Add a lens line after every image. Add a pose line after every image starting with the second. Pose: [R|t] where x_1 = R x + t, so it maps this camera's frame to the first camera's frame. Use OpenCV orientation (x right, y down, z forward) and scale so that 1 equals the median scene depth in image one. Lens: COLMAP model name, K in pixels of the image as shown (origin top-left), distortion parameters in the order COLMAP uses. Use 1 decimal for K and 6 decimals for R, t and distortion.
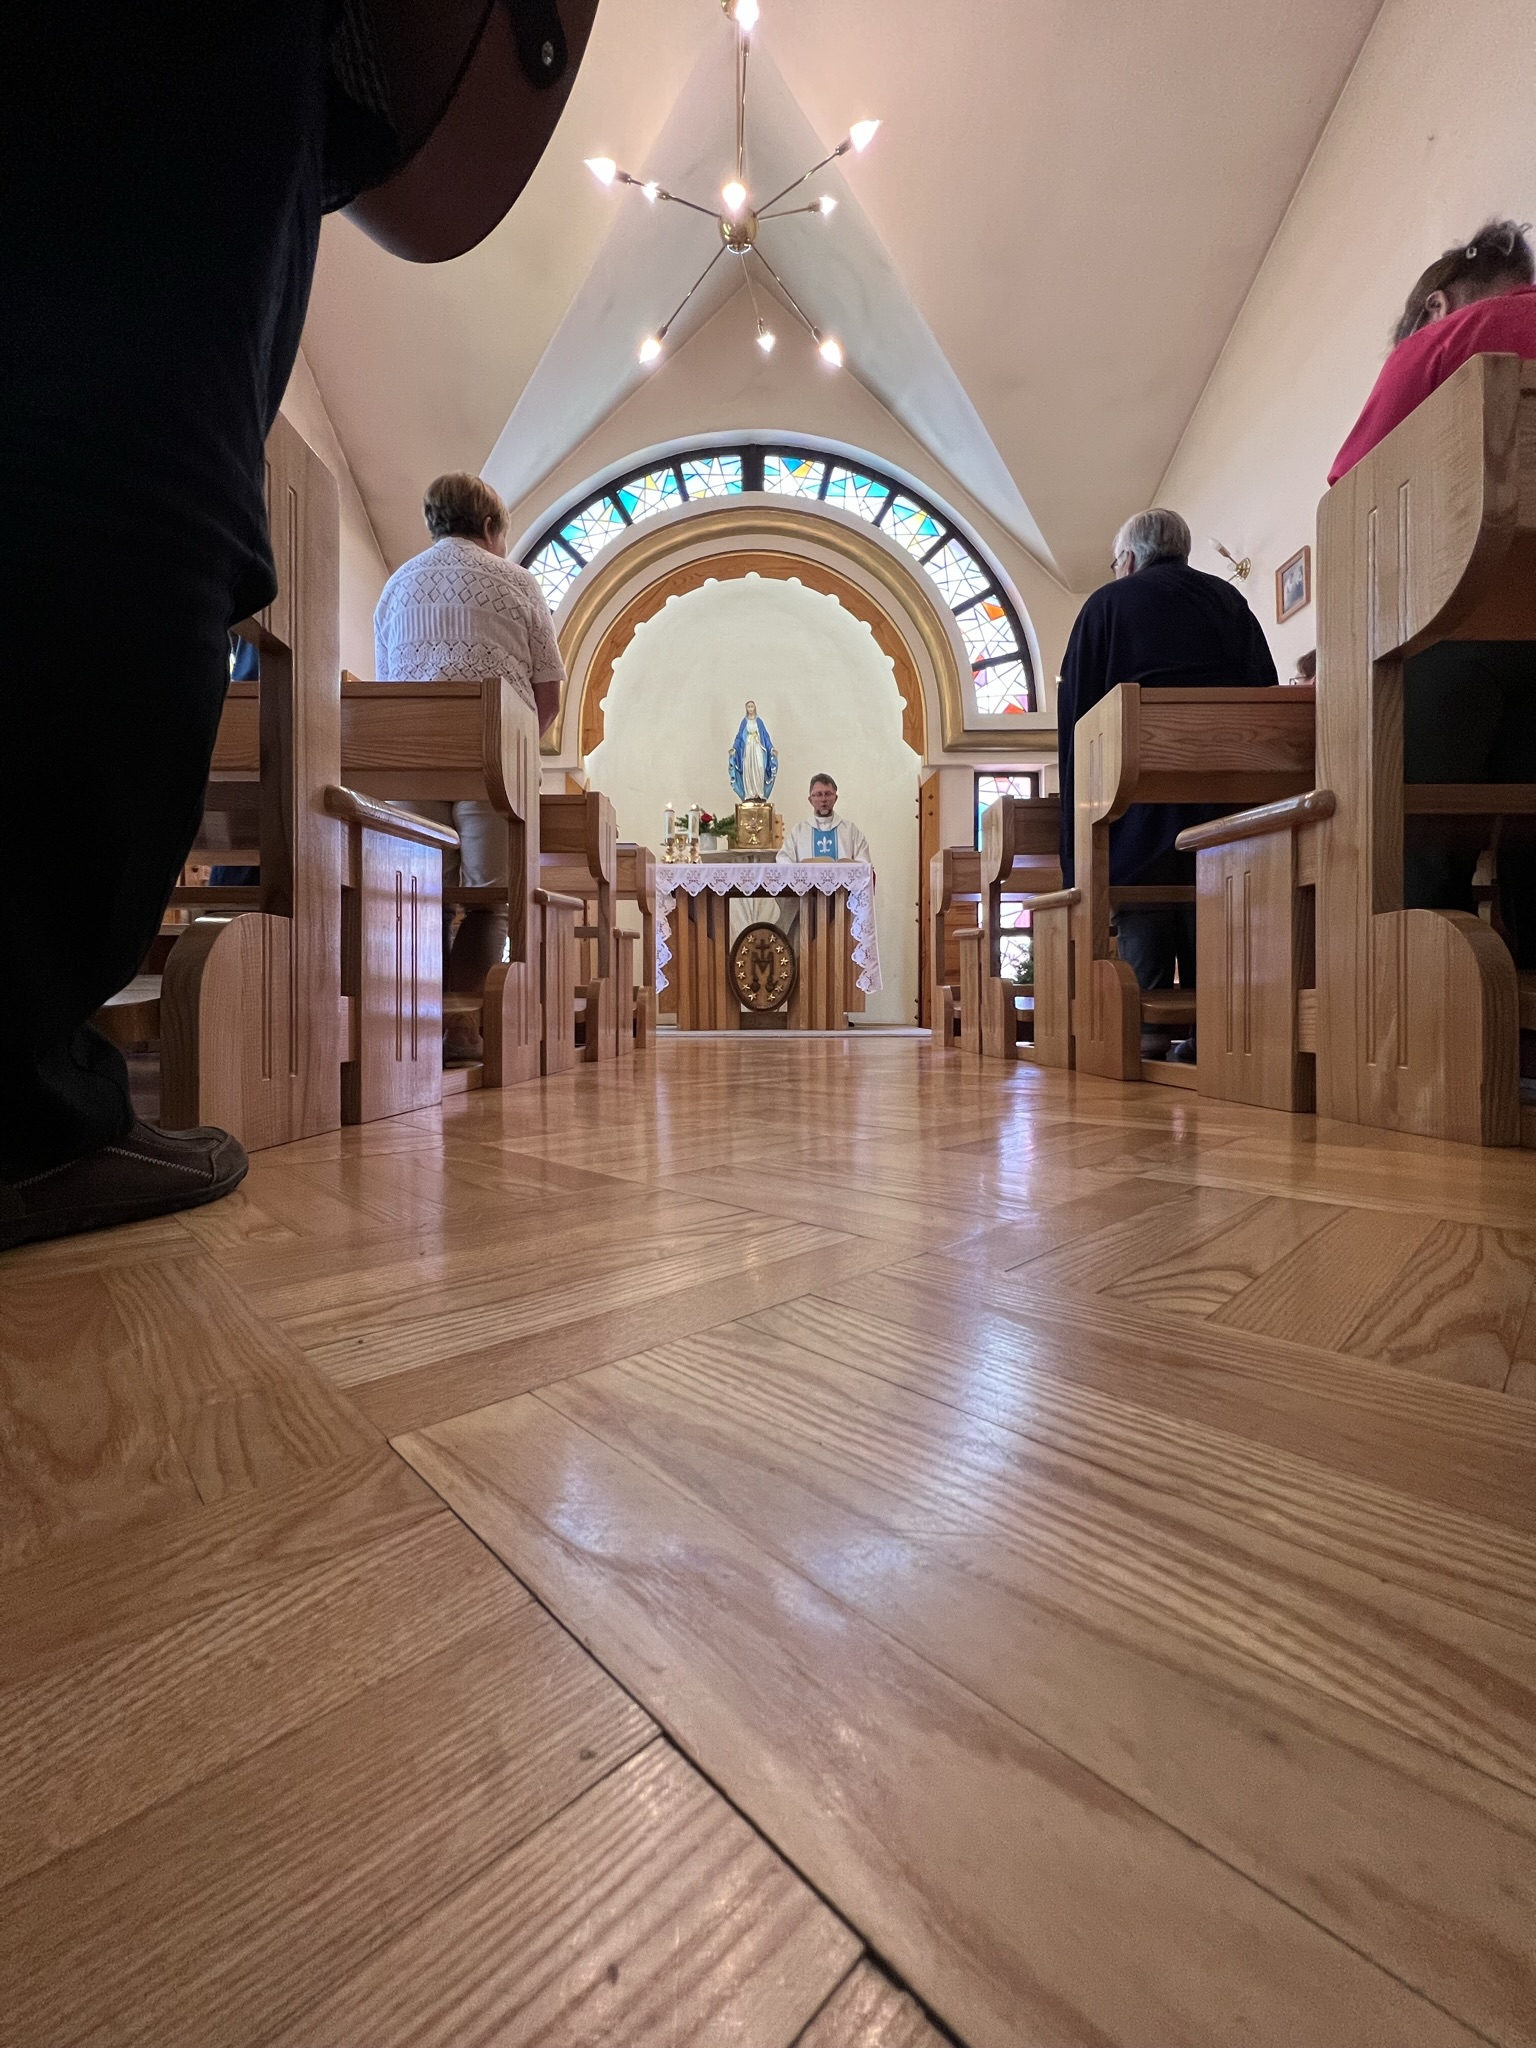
lens RADIAL K [[822.8, 0, 777.2], [0, 822.8, 1018.7], [0, 0, 1]] dist [0.001401, 0.000060]
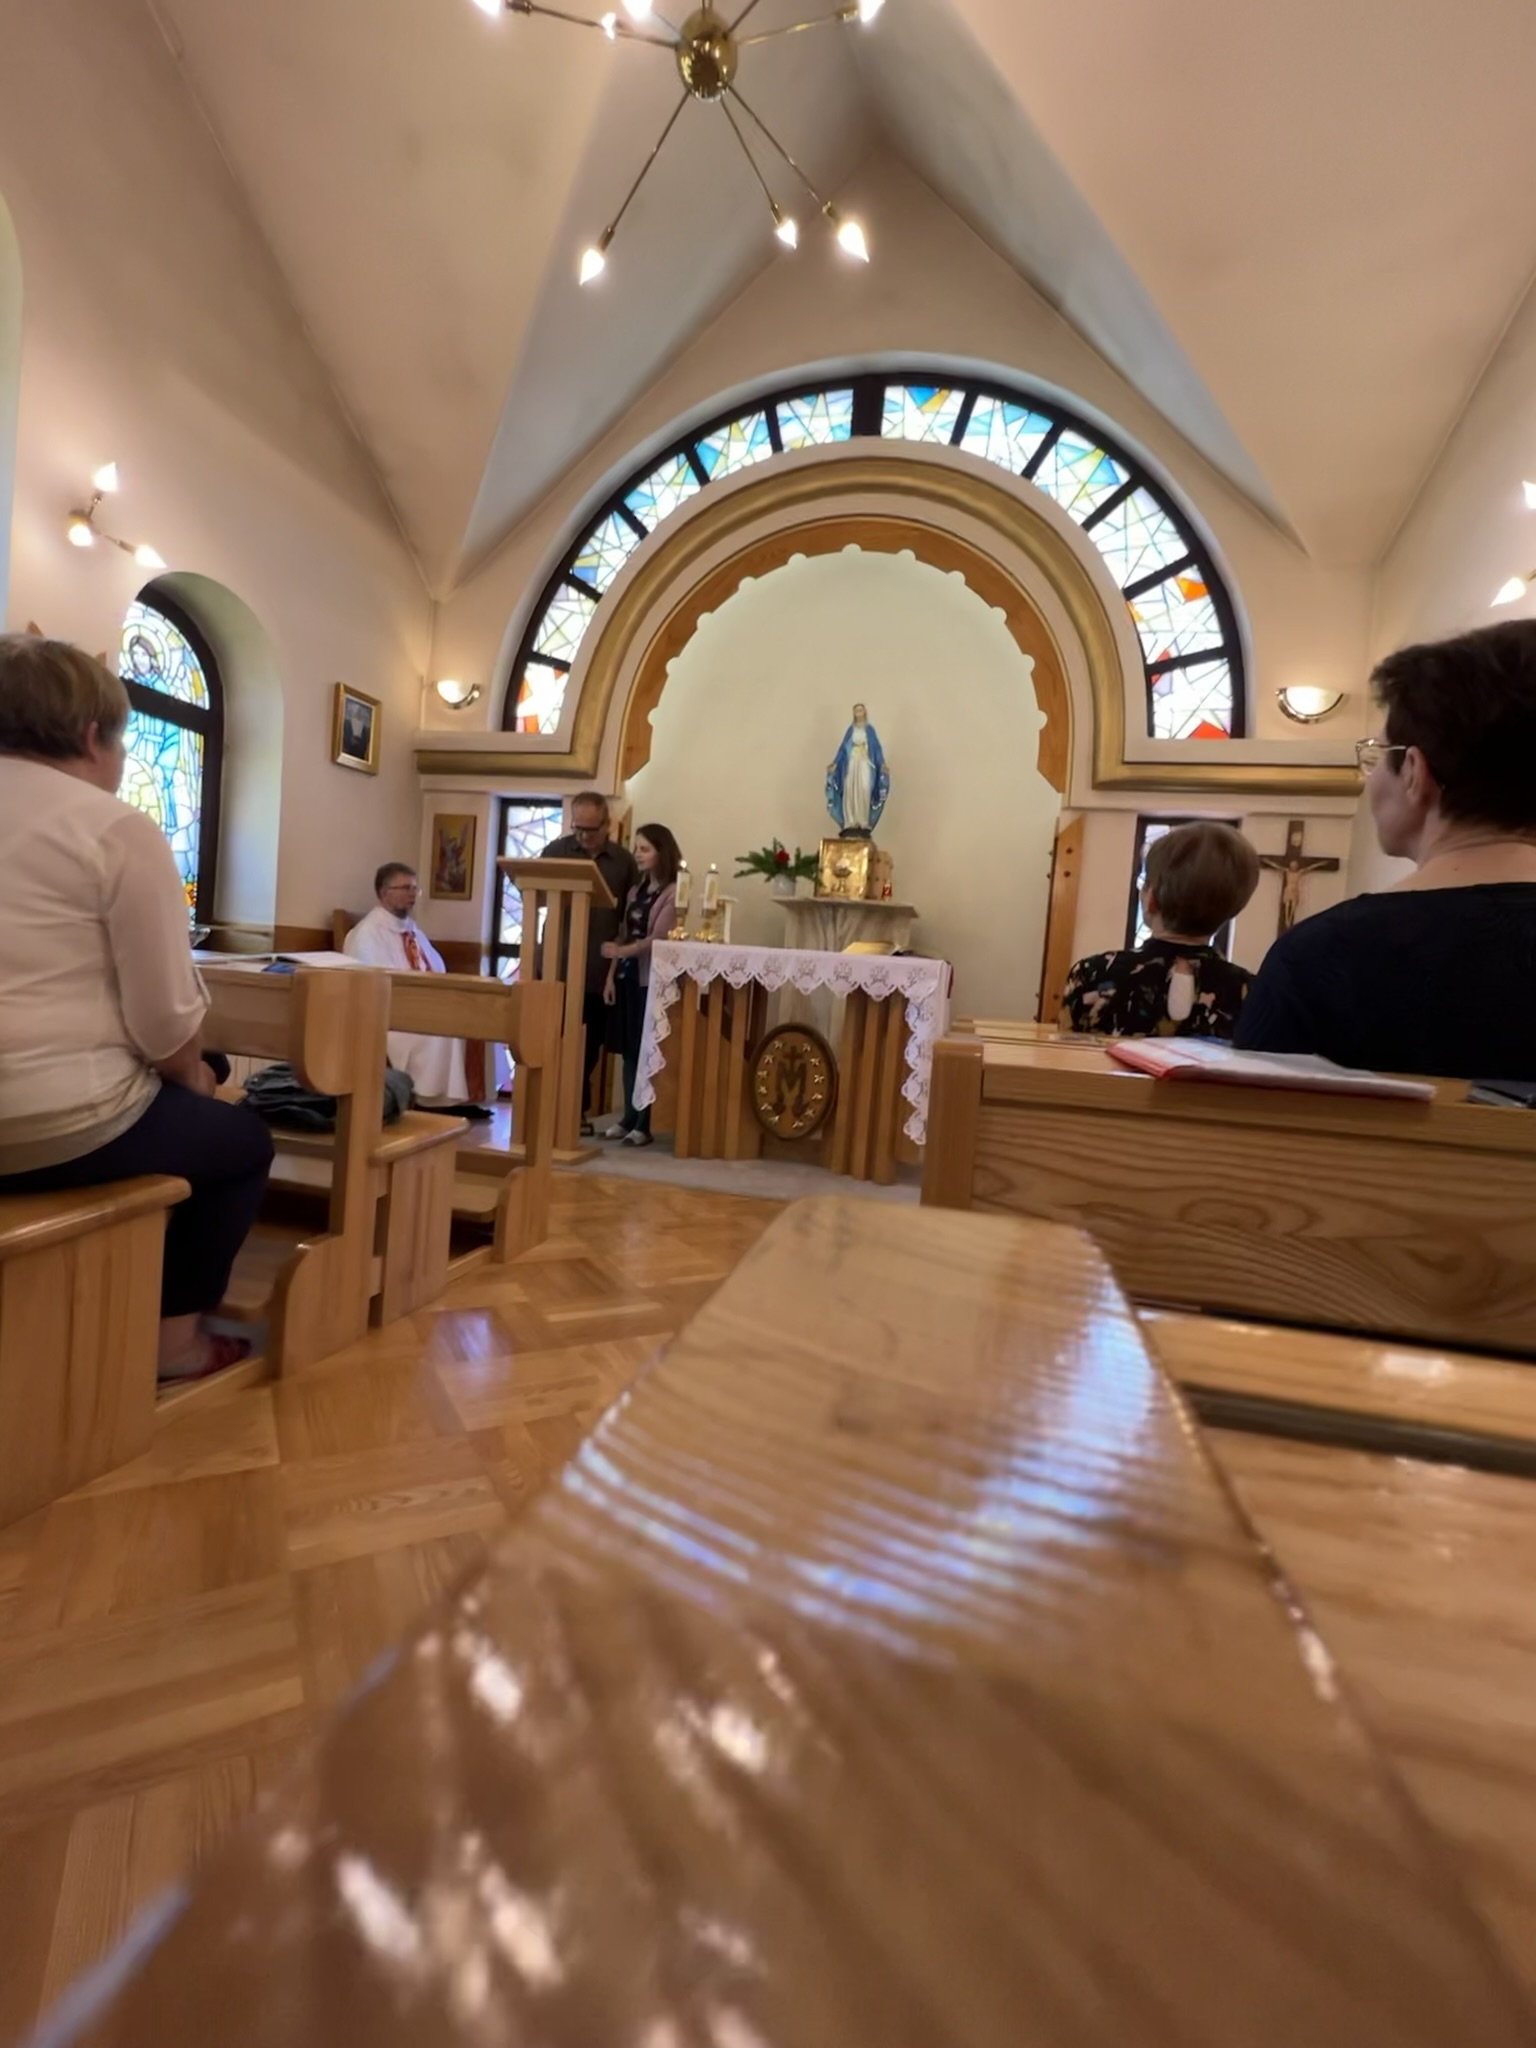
lens RADIAL K [[910.2, 0, 761.5], [0, 910.2, 1024.6], [0, 0, 1]] dist [-0.001486, 0.002059]
pose [[0.968908, 0.090956, -0.230094, 0.121219], [-0.086281, 0.995809, 0.030320, -0.117482], [0.231888, -0.009525, 0.972696, 0.157140]]
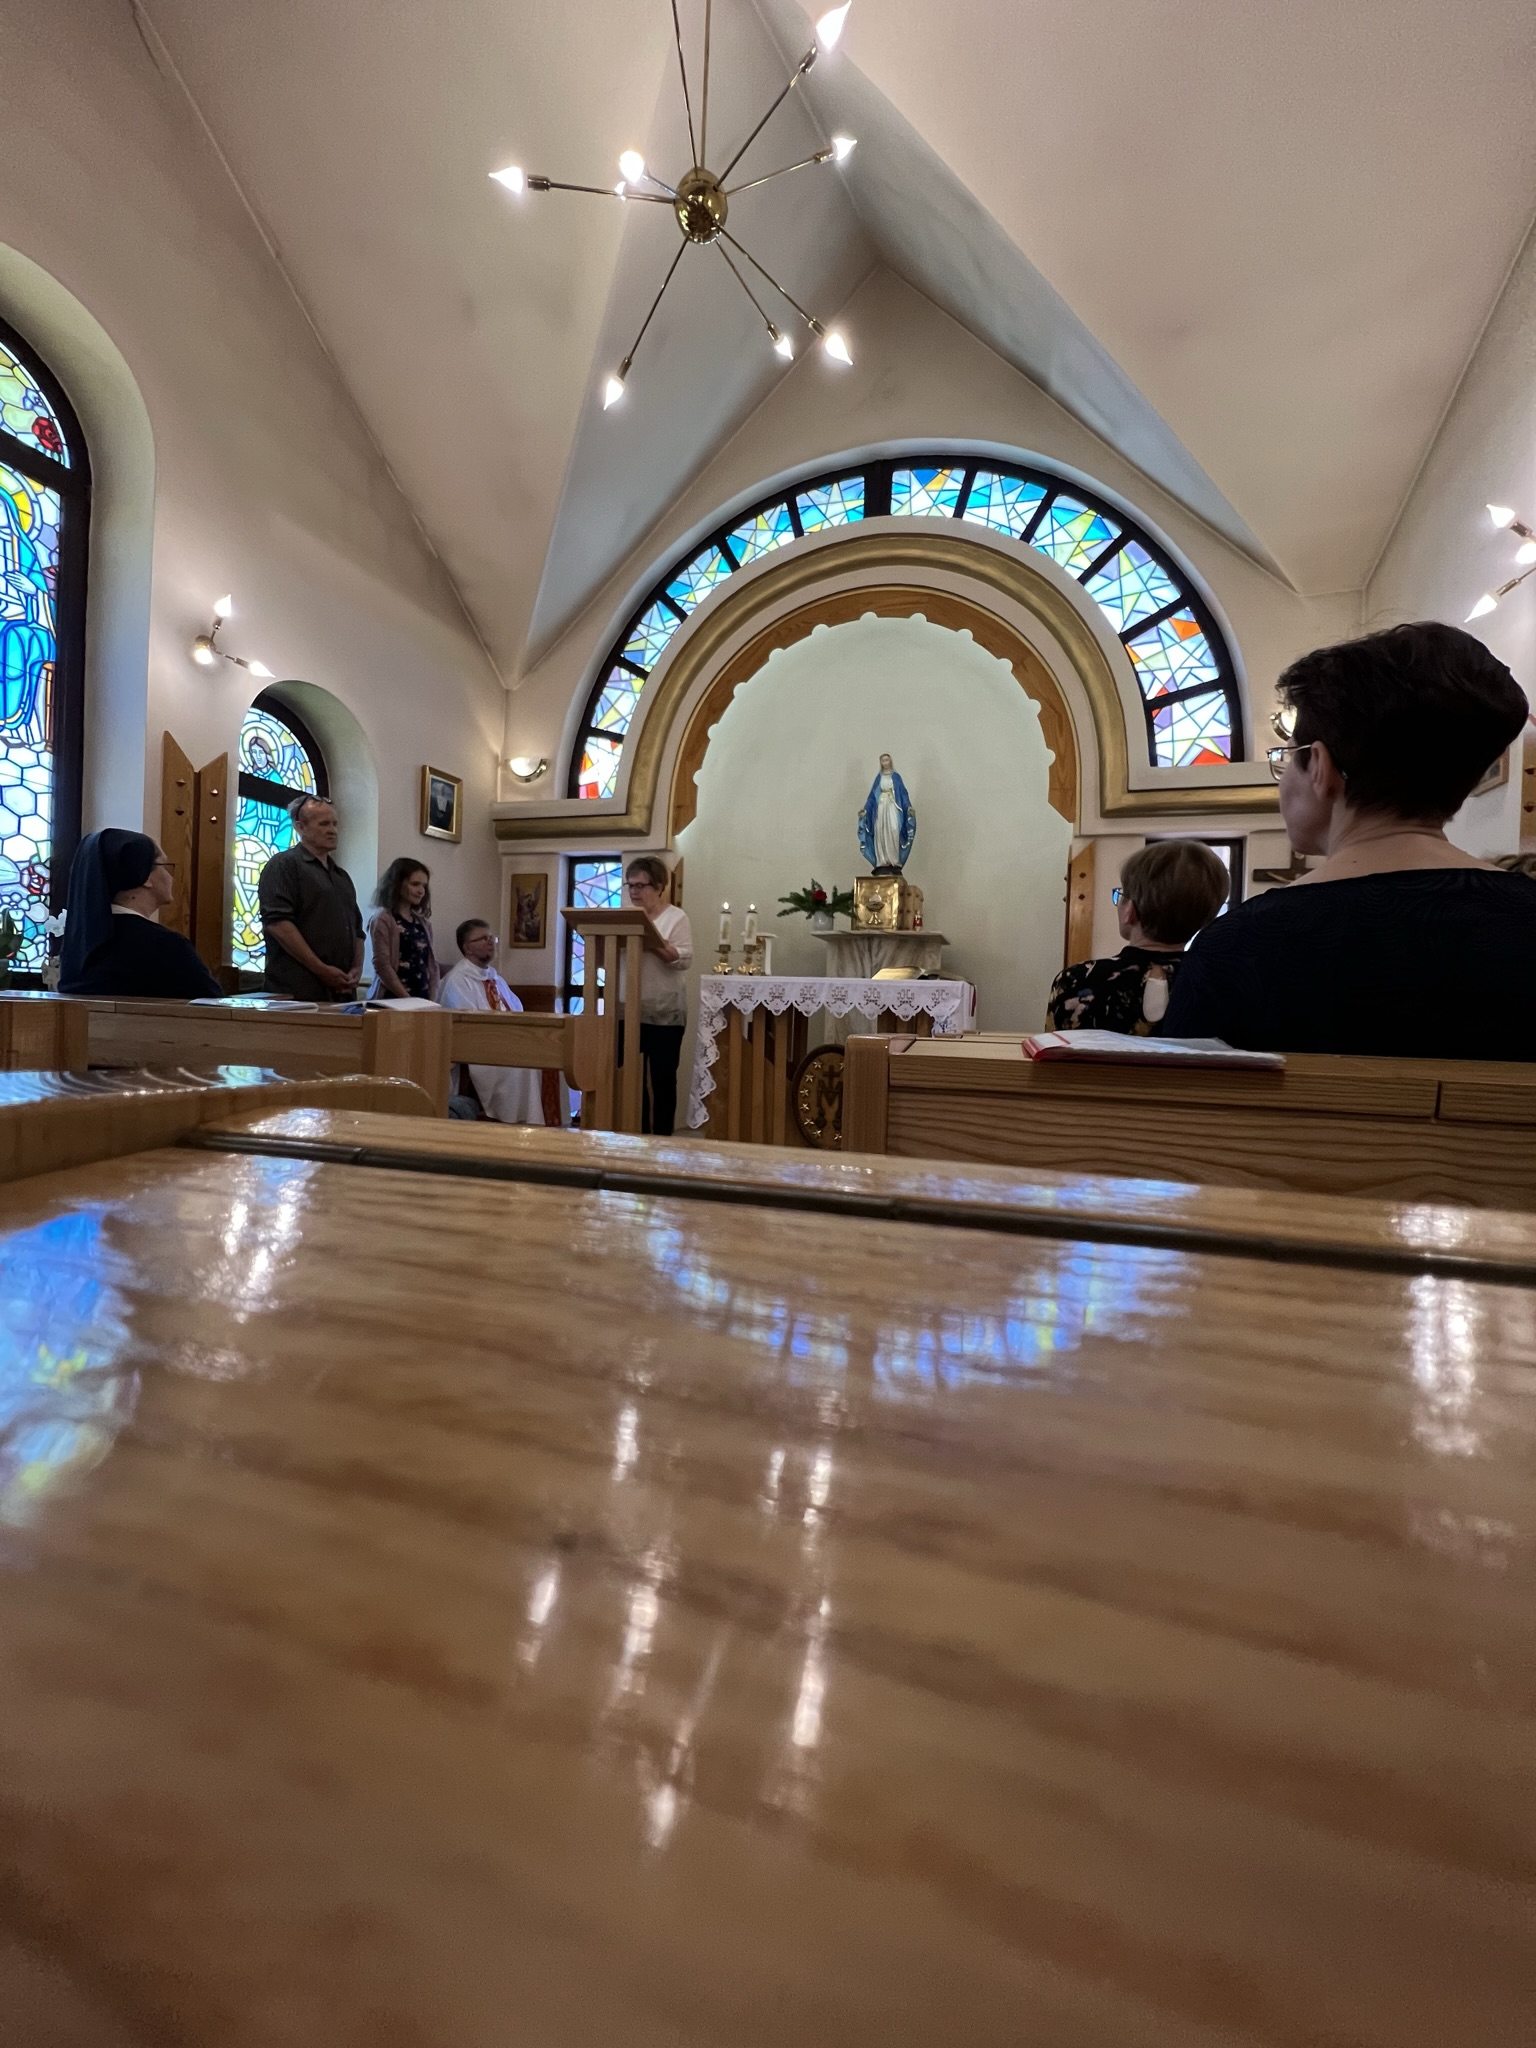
lens RADIAL K [[829.4, 0, 760.8], [0, 829.4, 1024.7], [0, 0, 1]] dist [-0.004499, 0.000792]
pose [[0.951484, 0.043412, -0.304620, 0.140349], [-0.044880, 0.998990, 0.002184, -0.115169], [0.304407, 0.011594, 0.952472, 0.159805]]
